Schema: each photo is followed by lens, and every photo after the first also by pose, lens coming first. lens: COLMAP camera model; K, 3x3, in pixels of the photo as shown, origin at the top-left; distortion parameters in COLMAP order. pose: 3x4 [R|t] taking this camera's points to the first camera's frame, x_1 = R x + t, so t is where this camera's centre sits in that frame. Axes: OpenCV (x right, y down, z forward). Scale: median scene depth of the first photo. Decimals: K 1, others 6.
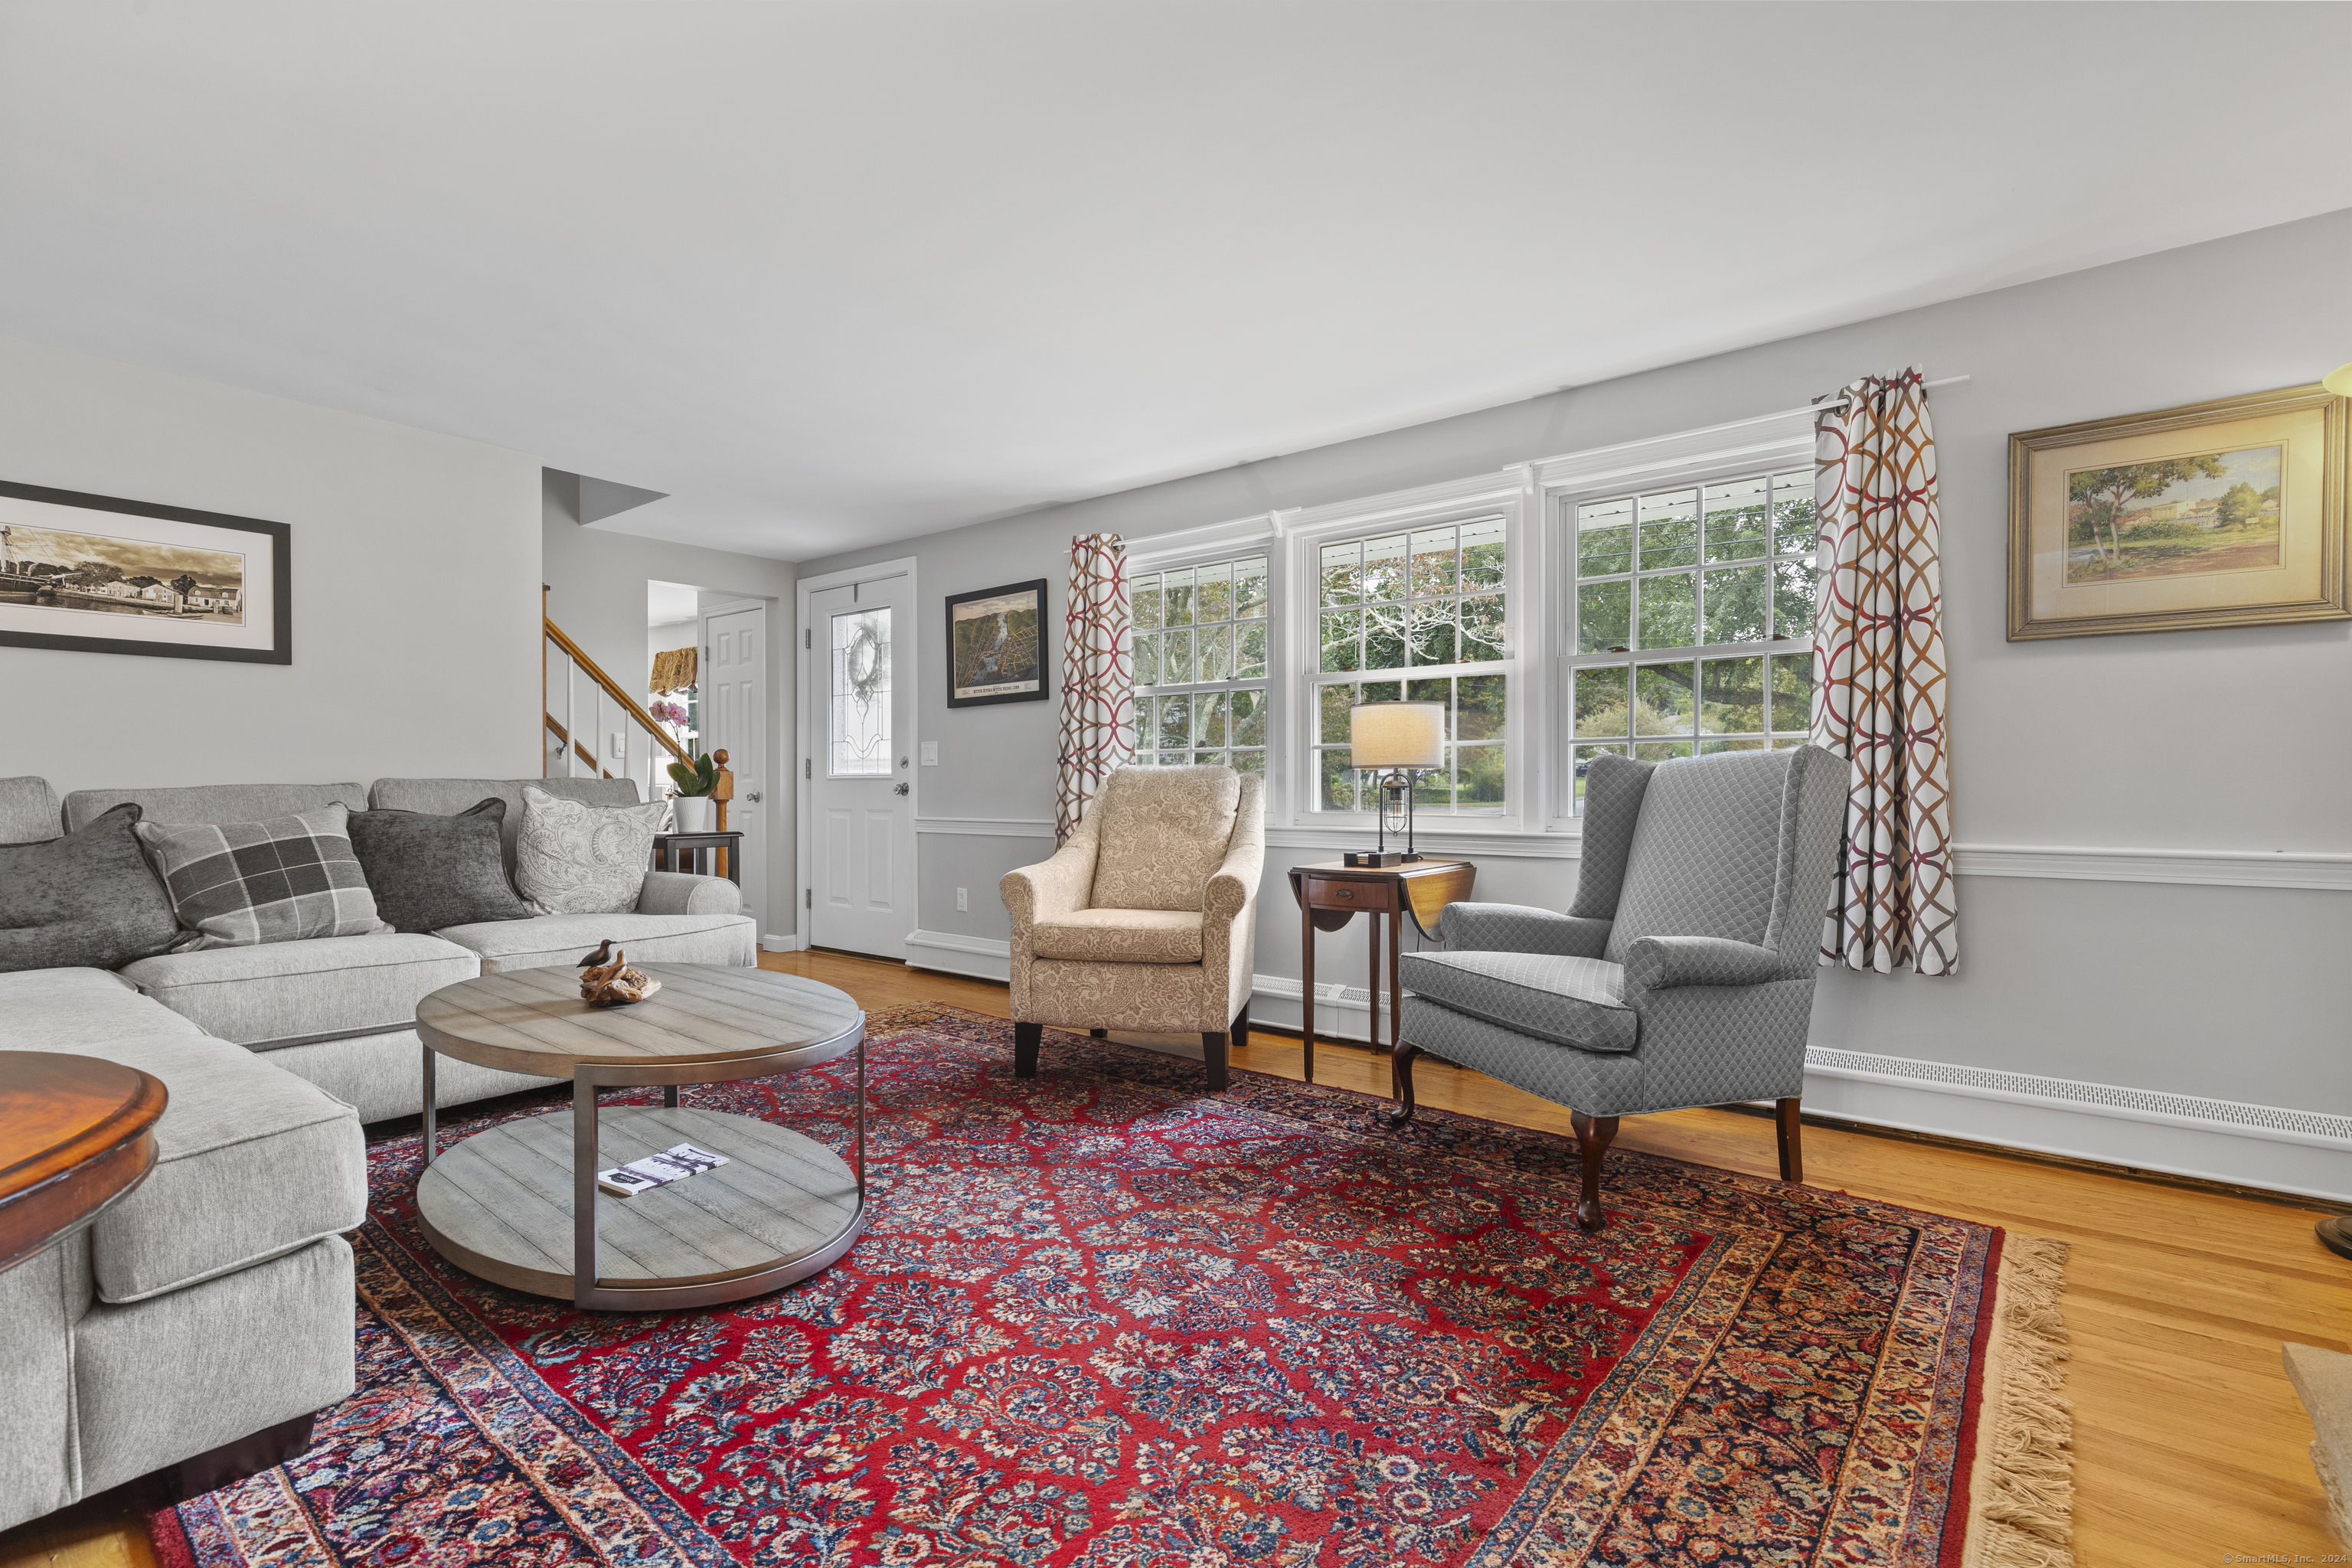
lens RADIAL K [[1058.8, 0, 1157.3], [0, 1058.8, 786.6], [0, 0, 1]] dist [0.013007, -0.003158]
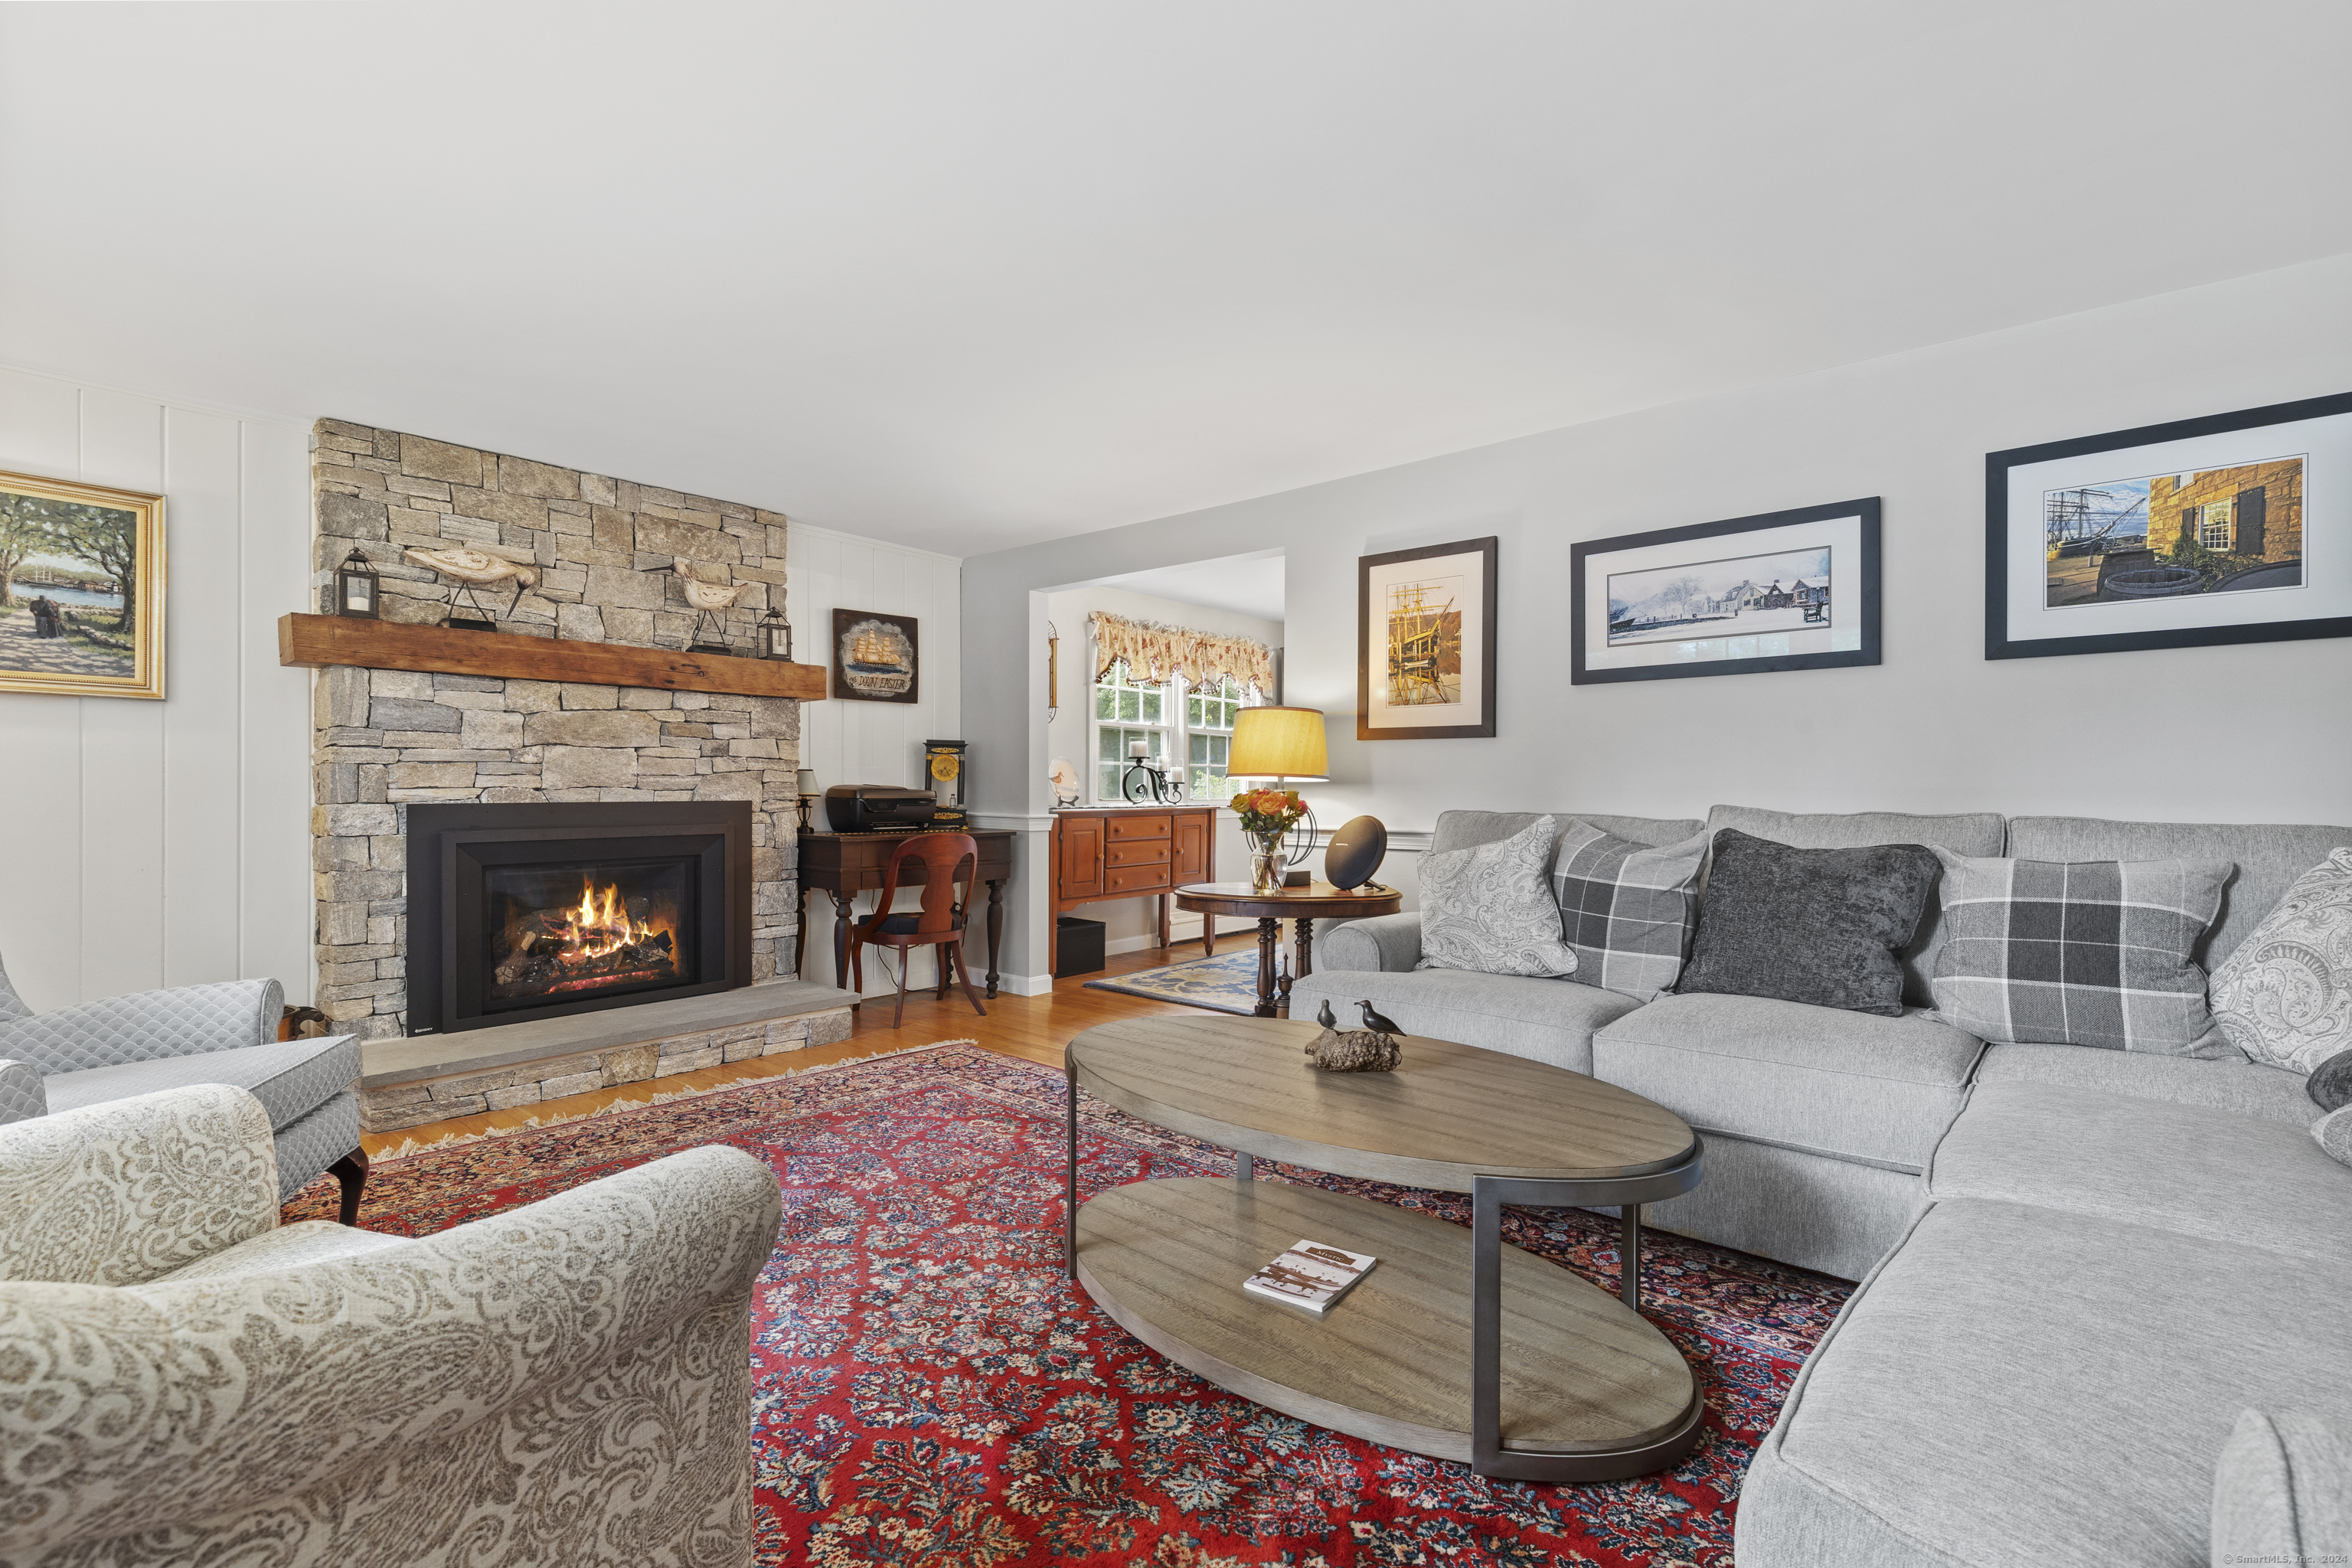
lens RADIAL K [[1058.8, 0, 1175.5], [0, 1058.8, 785.9], [0, 0, 1]] dist [0.013007, -0.003158]
pose [[-0.999378, 0.001645, 0.035231, -0.444140], [0.001517, 0.999992, -0.003664, -0.035786], [-0.035237, -0.003608, -0.999372, 2.131977]]
